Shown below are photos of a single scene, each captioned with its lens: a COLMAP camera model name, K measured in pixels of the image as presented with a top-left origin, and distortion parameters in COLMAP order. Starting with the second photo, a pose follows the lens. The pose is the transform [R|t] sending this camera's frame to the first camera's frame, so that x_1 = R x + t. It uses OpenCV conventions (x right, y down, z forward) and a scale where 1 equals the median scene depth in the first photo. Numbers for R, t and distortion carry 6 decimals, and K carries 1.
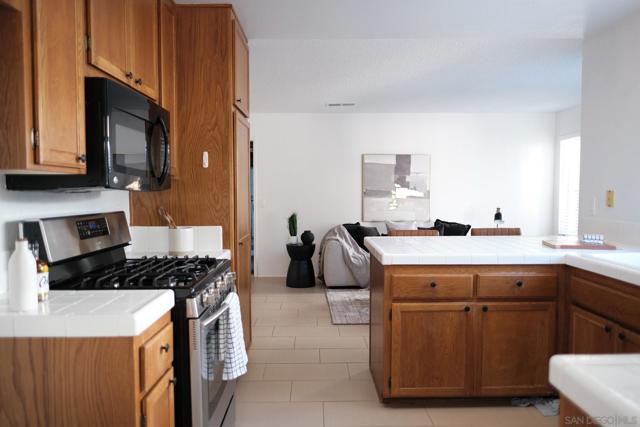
lens RADIAL K [[451.3, 0, 318.8], [0, 451.3, 212.7], [0, 0, 1]] dist [-0.006425, 0.001789]
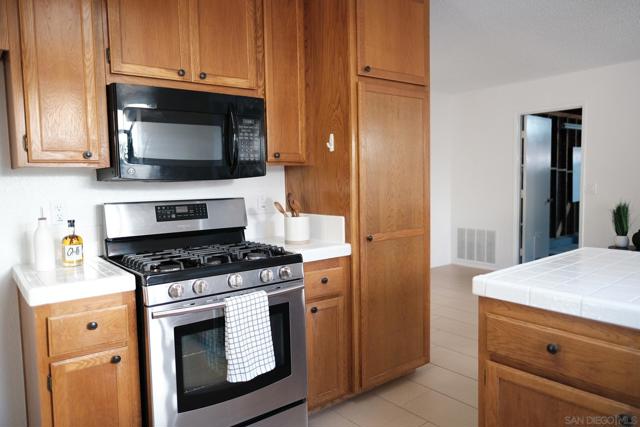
lens RADIAL K [[451.3, 0, 319.3], [0, 451.3, 212.4], [0, 0, 1]] dist [-0.006425, 0.001789]
pose [[0.609529, 0.053788, -0.790937, 0.470938], [-0.021898, 0.998457, 0.051025, -0.023538], [0.792461, -0.013781, 0.609767, 0.428893]]
